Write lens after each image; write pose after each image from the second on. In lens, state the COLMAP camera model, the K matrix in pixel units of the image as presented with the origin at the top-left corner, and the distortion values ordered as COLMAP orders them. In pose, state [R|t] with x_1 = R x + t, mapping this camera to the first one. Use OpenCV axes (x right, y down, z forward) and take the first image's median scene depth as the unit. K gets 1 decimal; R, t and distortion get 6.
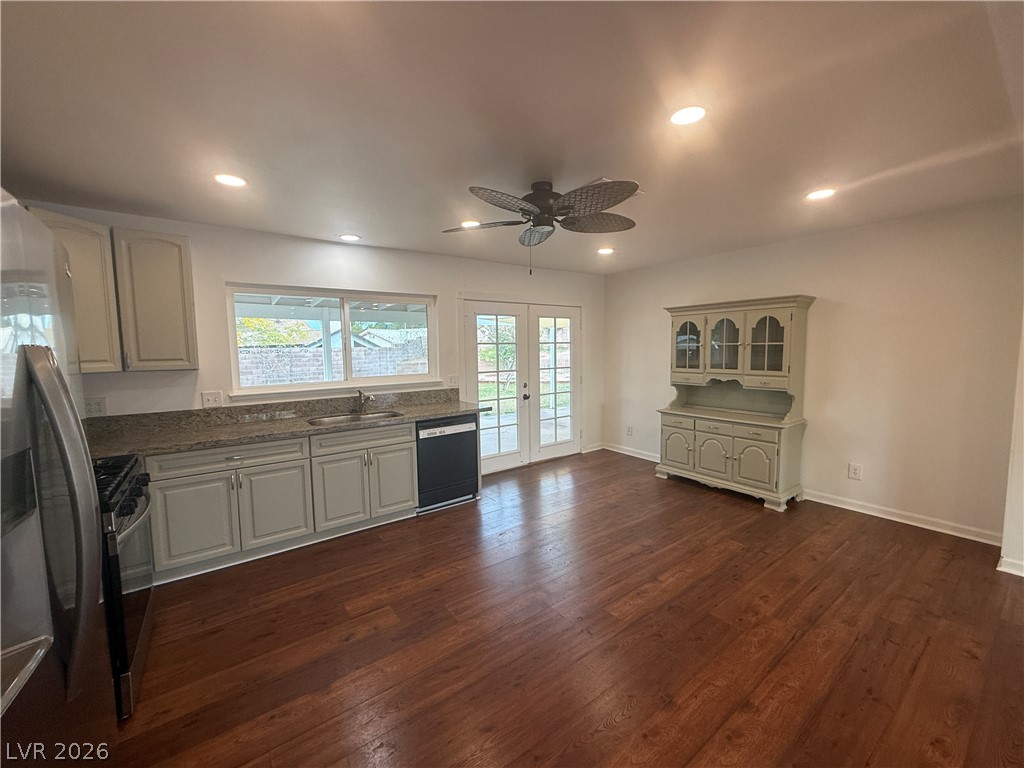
lens RADIAL K [[410.7, 0, 510.5], [0, 410.7, 382.3], [0, 0, 1]] dist [-0.000849, -0.000031]
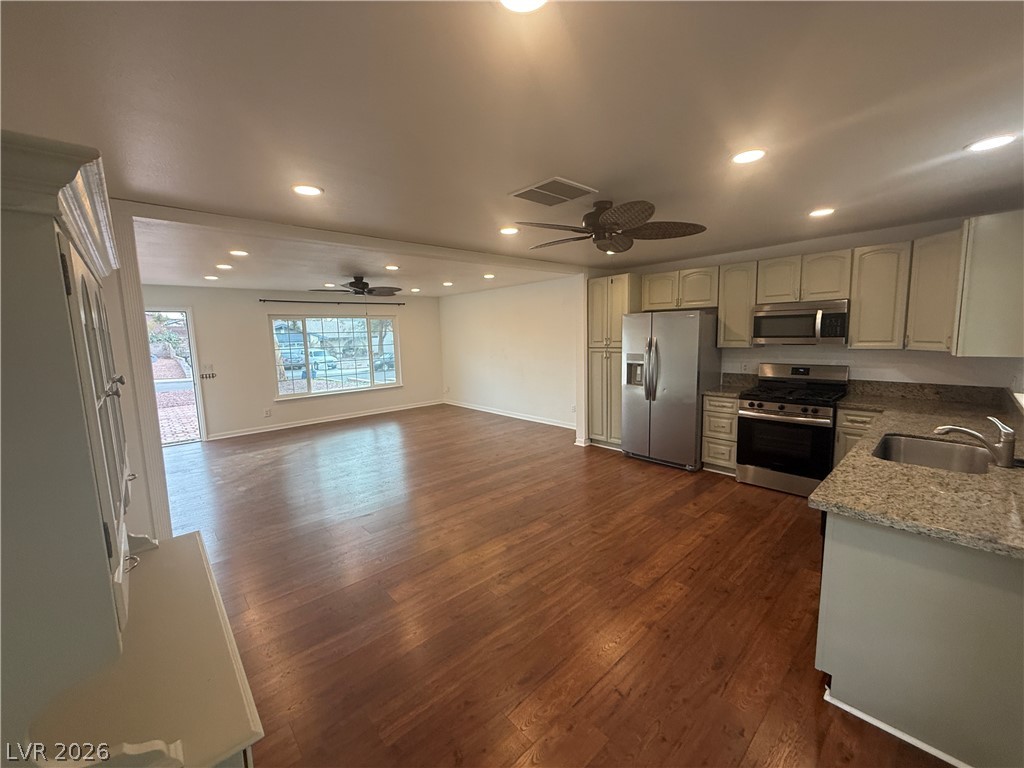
lens RADIAL K [[410.7, 0, 513.7], [0, 410.7, 384.6], [0, 0, 1]] dist [-0.000849, -0.000031]
pose [[-0.992441, 0.055273, -0.109569, 0.454181], [0.031772, 0.978113, 0.205636, -0.223351], [0.118537, 0.200601, -0.972475, 2.108893]]
